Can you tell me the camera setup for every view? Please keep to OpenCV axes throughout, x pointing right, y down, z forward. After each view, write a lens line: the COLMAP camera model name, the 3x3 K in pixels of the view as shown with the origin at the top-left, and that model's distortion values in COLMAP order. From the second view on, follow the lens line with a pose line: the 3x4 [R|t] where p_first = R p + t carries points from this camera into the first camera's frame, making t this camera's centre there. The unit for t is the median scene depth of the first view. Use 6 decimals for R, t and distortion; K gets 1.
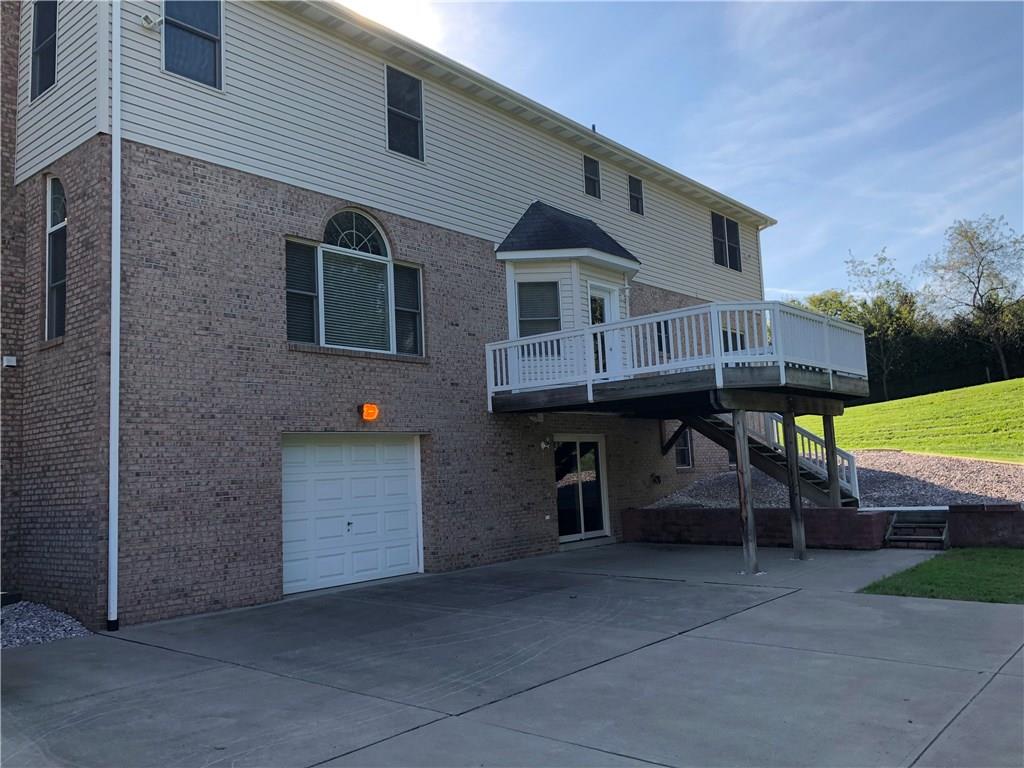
lens RADIAL K [[841.6, 0, 513.5], [0, 841.6, 384.1], [0, 0, 1]] dist [0.014128, -0.008127]
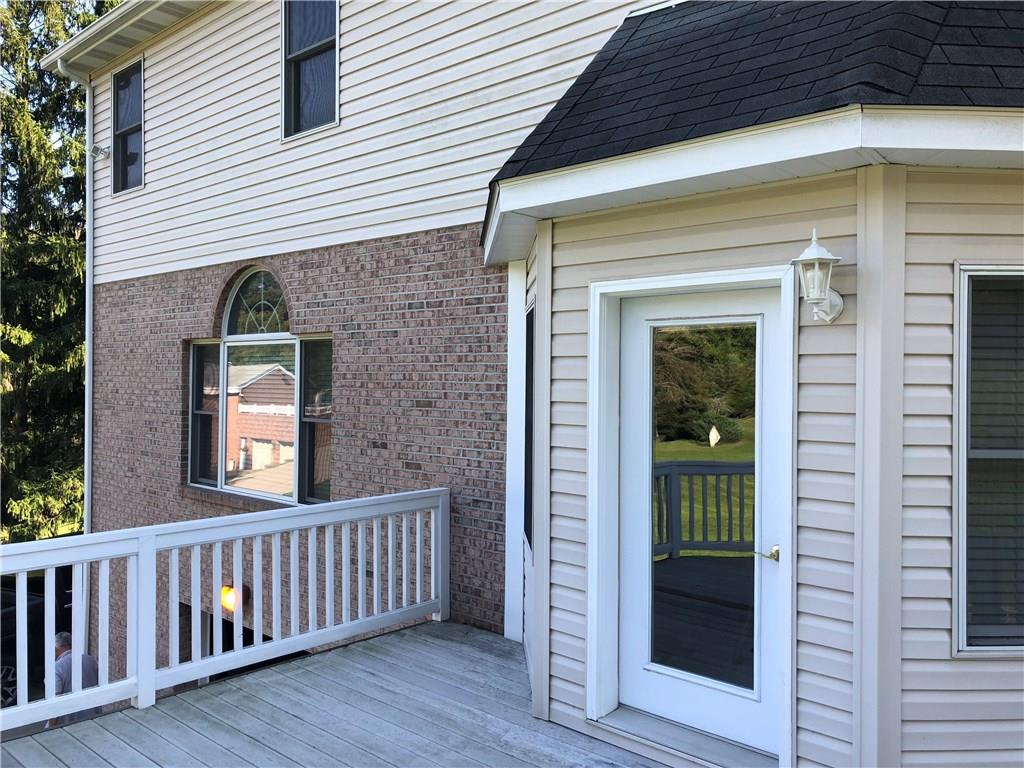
lens RADIAL K [[841.6, 0, 513.8], [0, 841.6, 379.2], [0, 0, 1]] dist [0.014128, -0.008127]
pose [[-0.035648, 0.046178, -0.998297, 0.397101], [0.104404, 0.993638, 0.042234, -0.119976], [0.993896, -0.102721, -0.040242, 1.101919]]
